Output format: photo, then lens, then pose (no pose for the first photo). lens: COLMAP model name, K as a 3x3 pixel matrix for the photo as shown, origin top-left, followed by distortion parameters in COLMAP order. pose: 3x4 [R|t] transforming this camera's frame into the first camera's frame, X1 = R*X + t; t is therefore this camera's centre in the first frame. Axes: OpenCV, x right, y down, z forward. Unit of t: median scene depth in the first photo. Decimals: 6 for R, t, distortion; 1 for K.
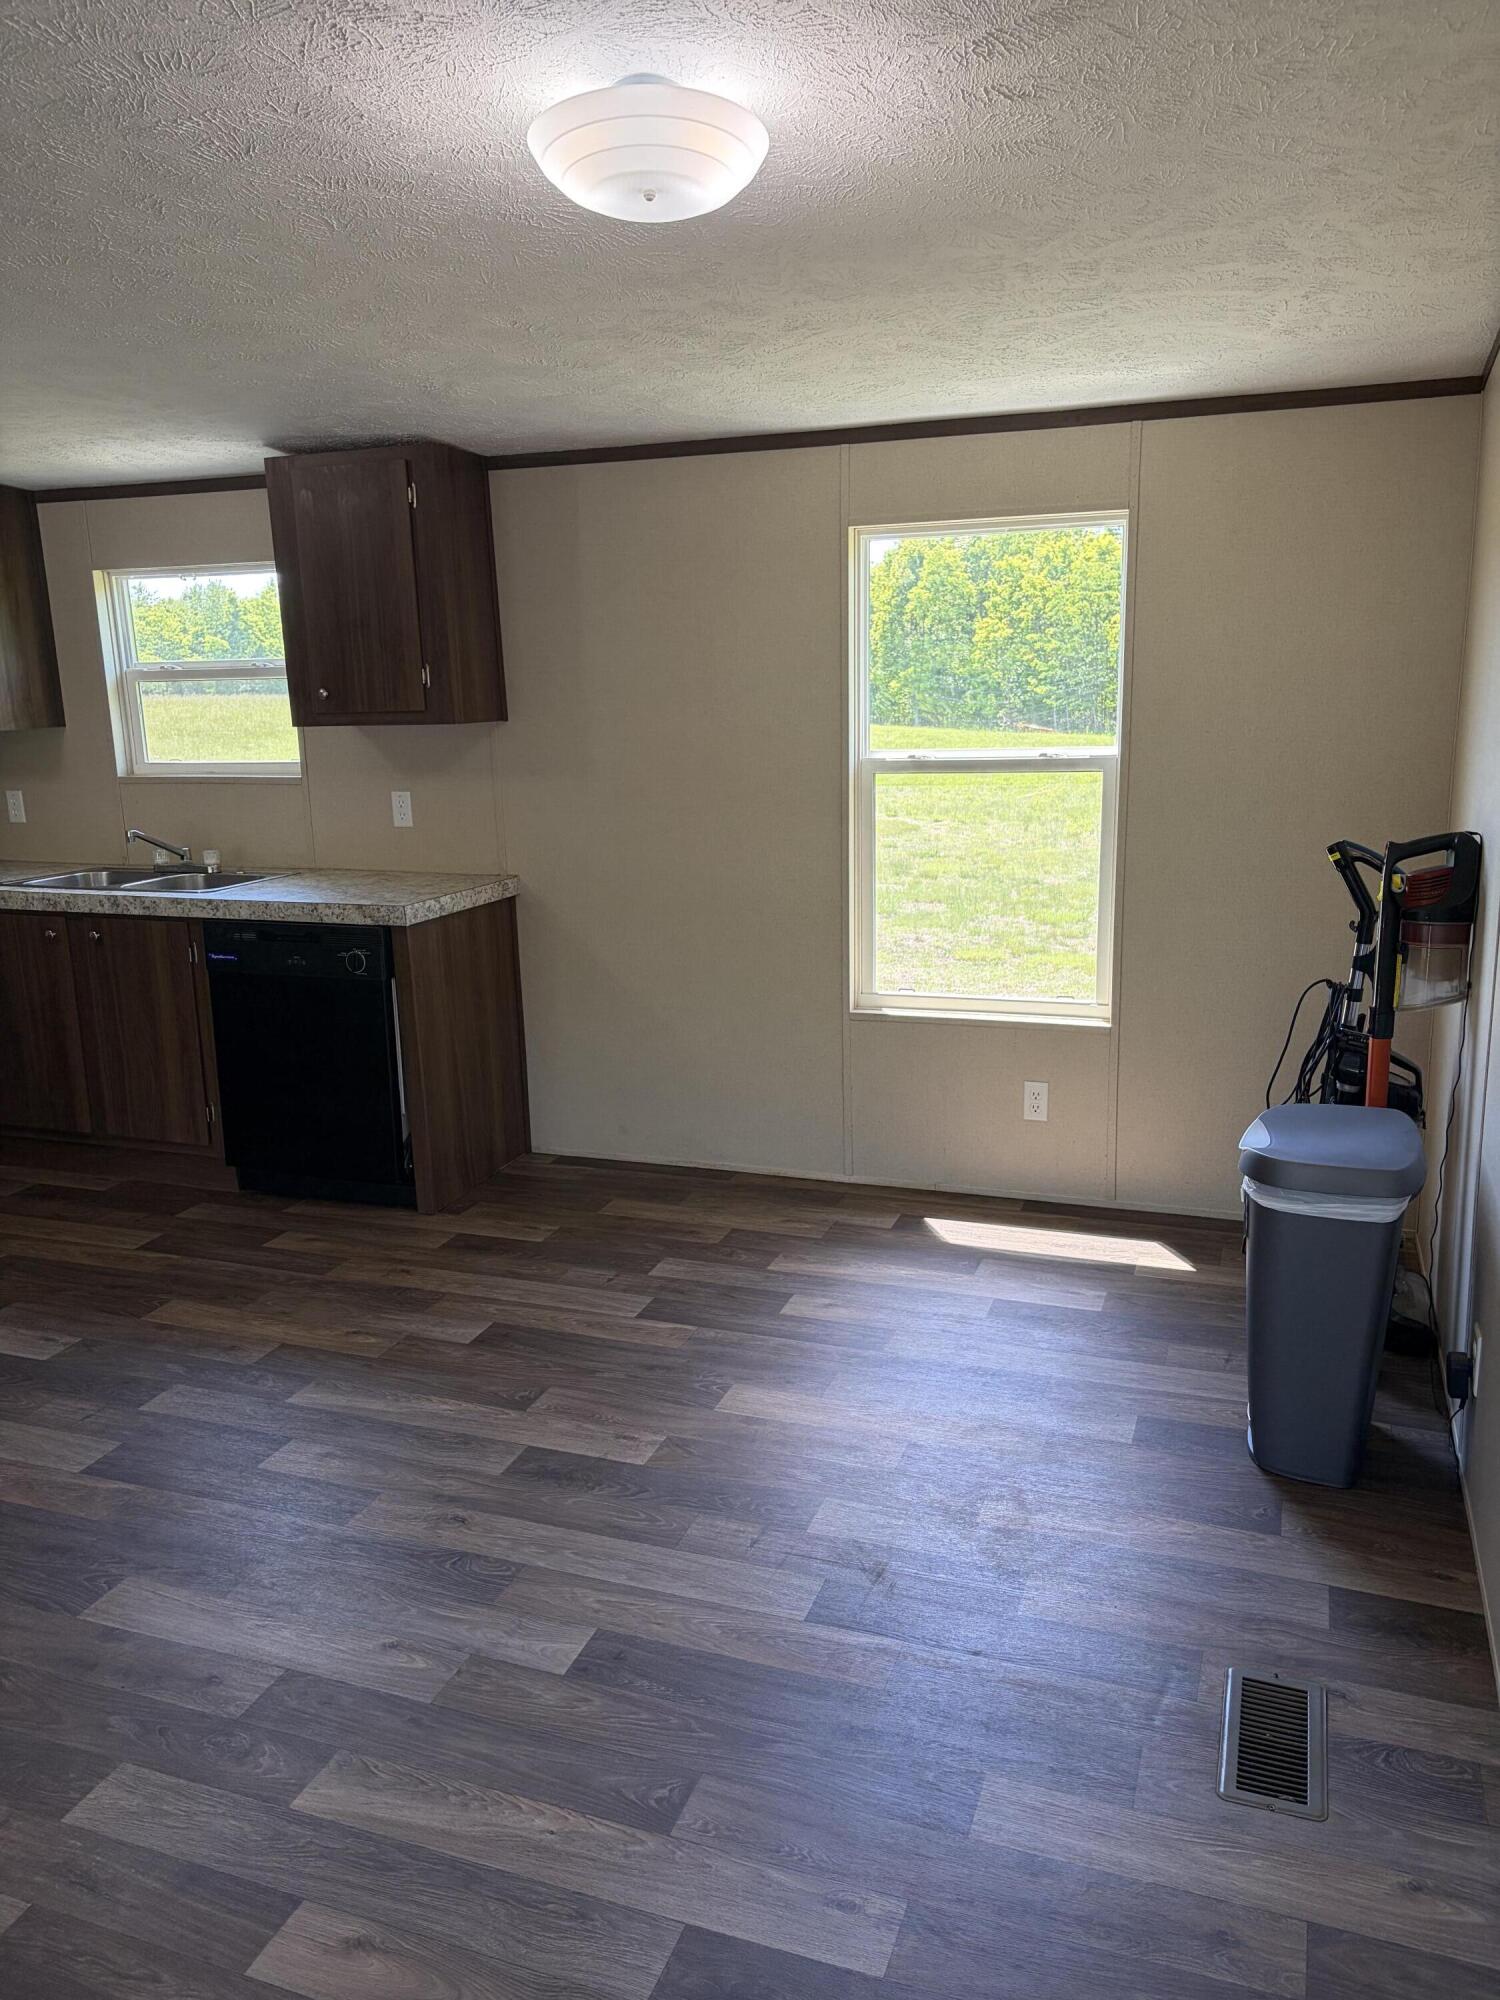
lens RADIAL K [[1497.7, 0, 746.5], [0, 1497.7, 1004.1], [0, 0, 1]] dist [0.013012, 0.008829]
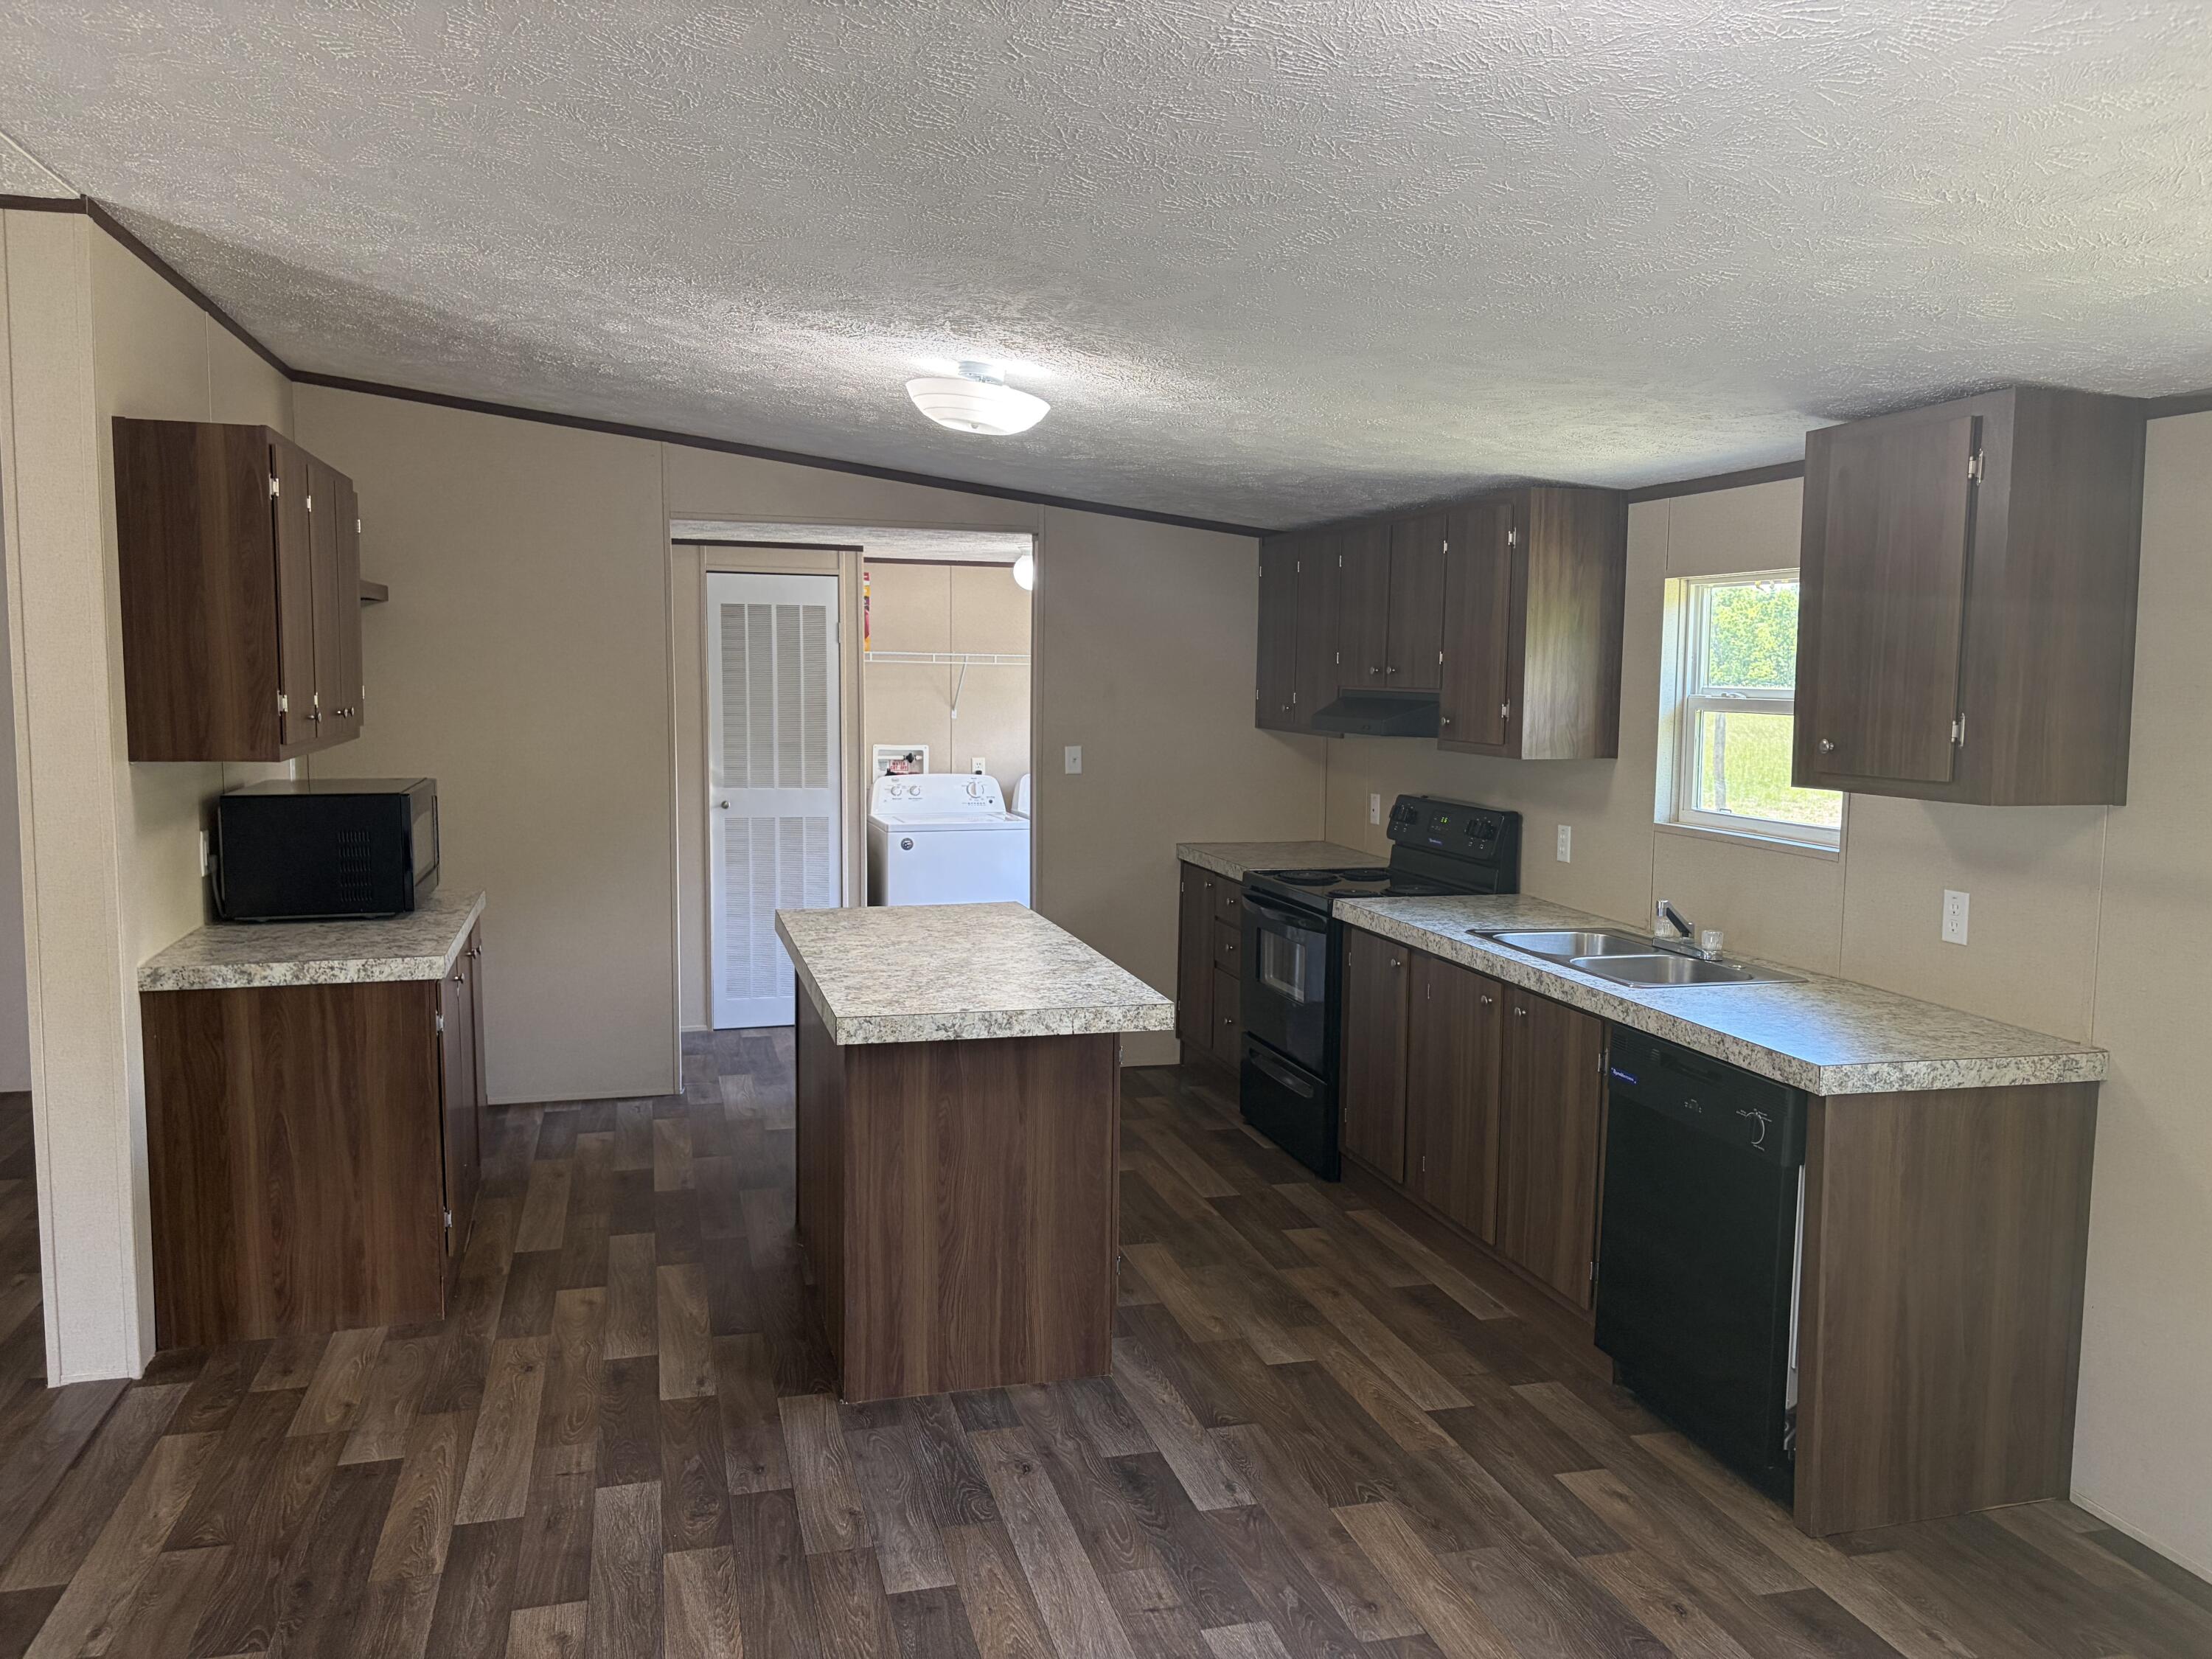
lens RADIAL K [[1656.5, 0, 1104.1], [0, 1656.5, 823.9], [0, 0, 1]] dist [0.013012, 0.008829]
pose [[0.582144, 0.106585, -0.806069, 0.162536], [-0.204822, 0.978624, -0.018521, -0.086300], [0.786865, 0.175882, 0.591531, 0.270323]]
